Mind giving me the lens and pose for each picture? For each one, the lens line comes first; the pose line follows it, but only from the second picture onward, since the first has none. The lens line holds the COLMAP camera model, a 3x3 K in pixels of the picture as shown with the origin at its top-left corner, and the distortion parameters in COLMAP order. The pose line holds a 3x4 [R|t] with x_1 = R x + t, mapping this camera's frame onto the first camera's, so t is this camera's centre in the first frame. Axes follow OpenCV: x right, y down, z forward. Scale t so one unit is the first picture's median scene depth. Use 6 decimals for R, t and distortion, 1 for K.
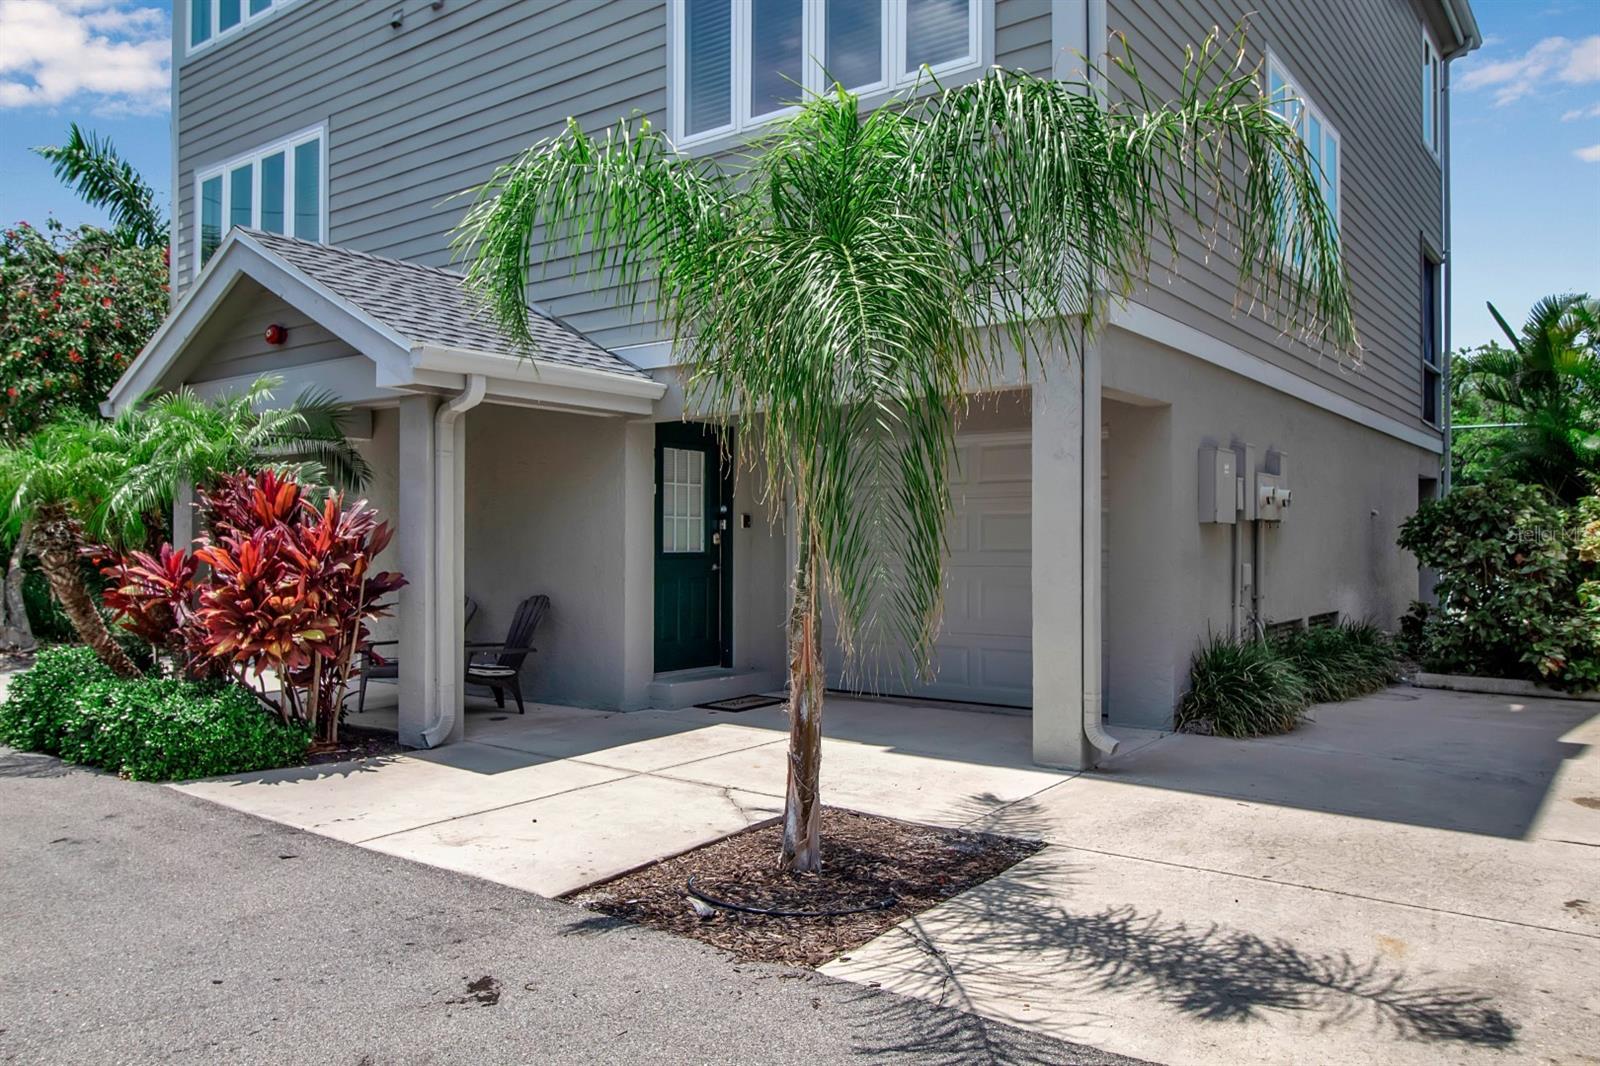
lens RADIAL K [[1160.0, 0, 800.0], [0, 1160.0, 533.0], [0, 0, 1]] dist [0.017943, -0.001606]
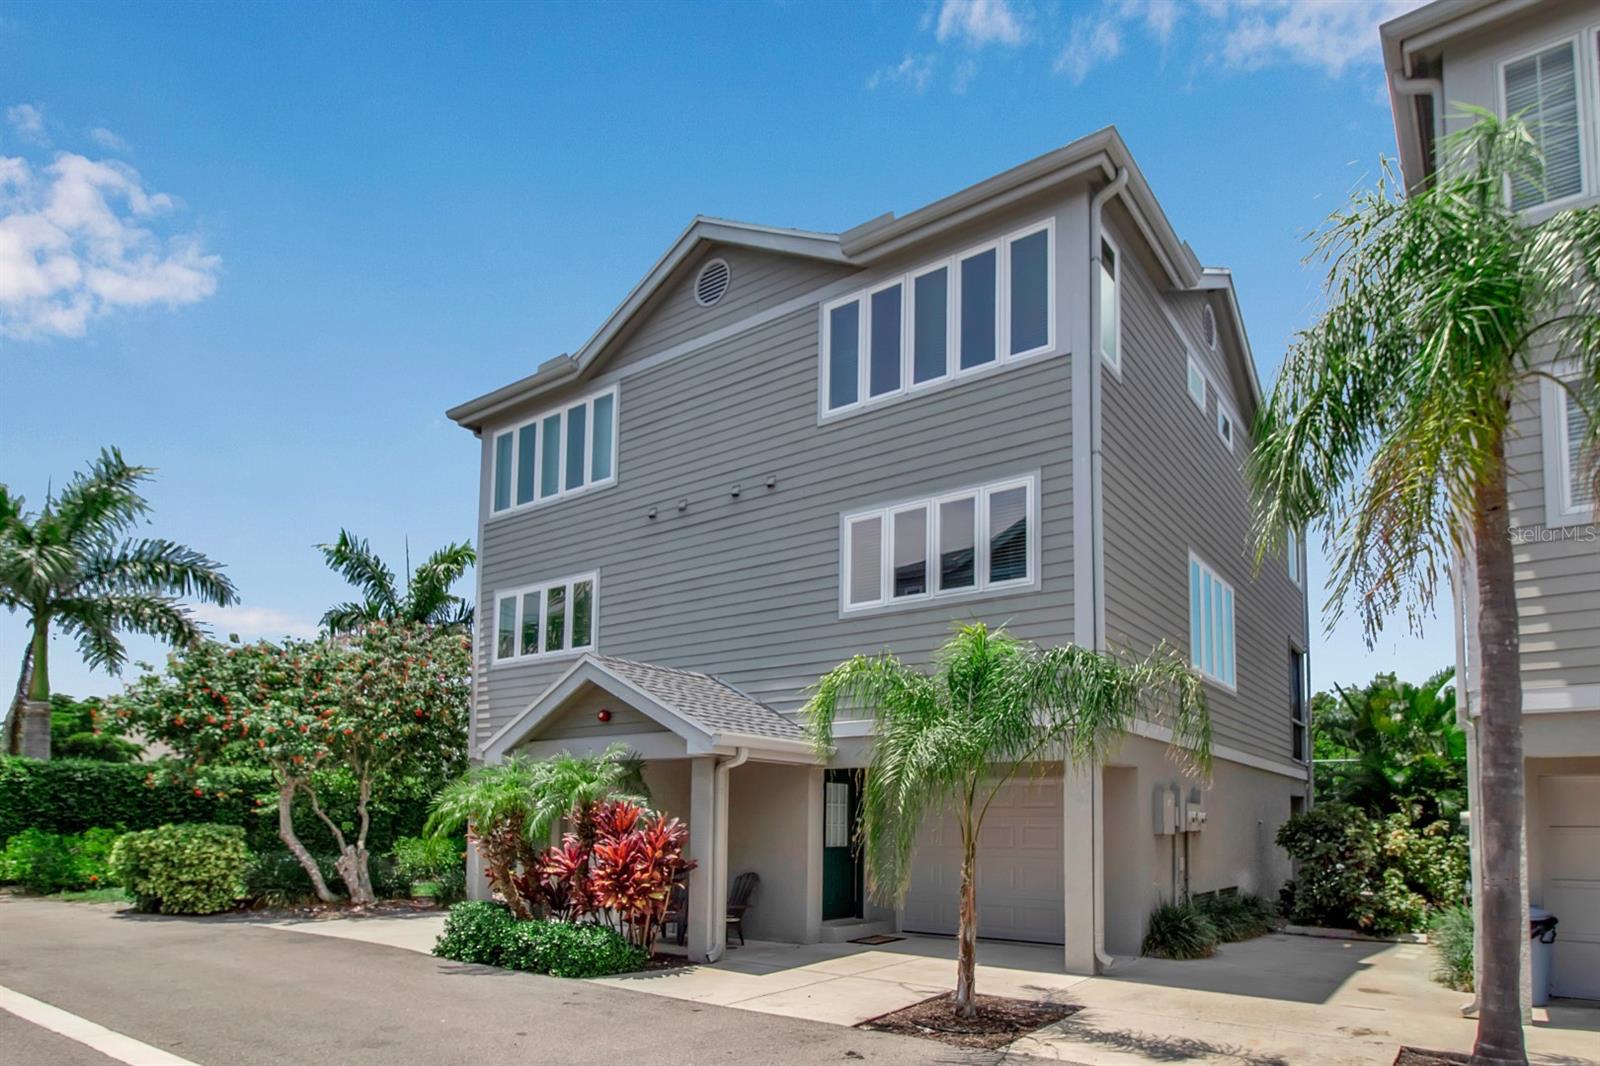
lens RADIAL K [[897.4, 0, 844.4], [0, 897.4, 762.1], [0, 0, 1]] dist [-0.001258, 0.000018]
pose [[0.999879, 0.009931, 0.011939, -0.109891], [-0.009146, 0.997903, -0.064074, -0.022208], [-0.012551, 0.063957, 0.997874, -0.272412]]
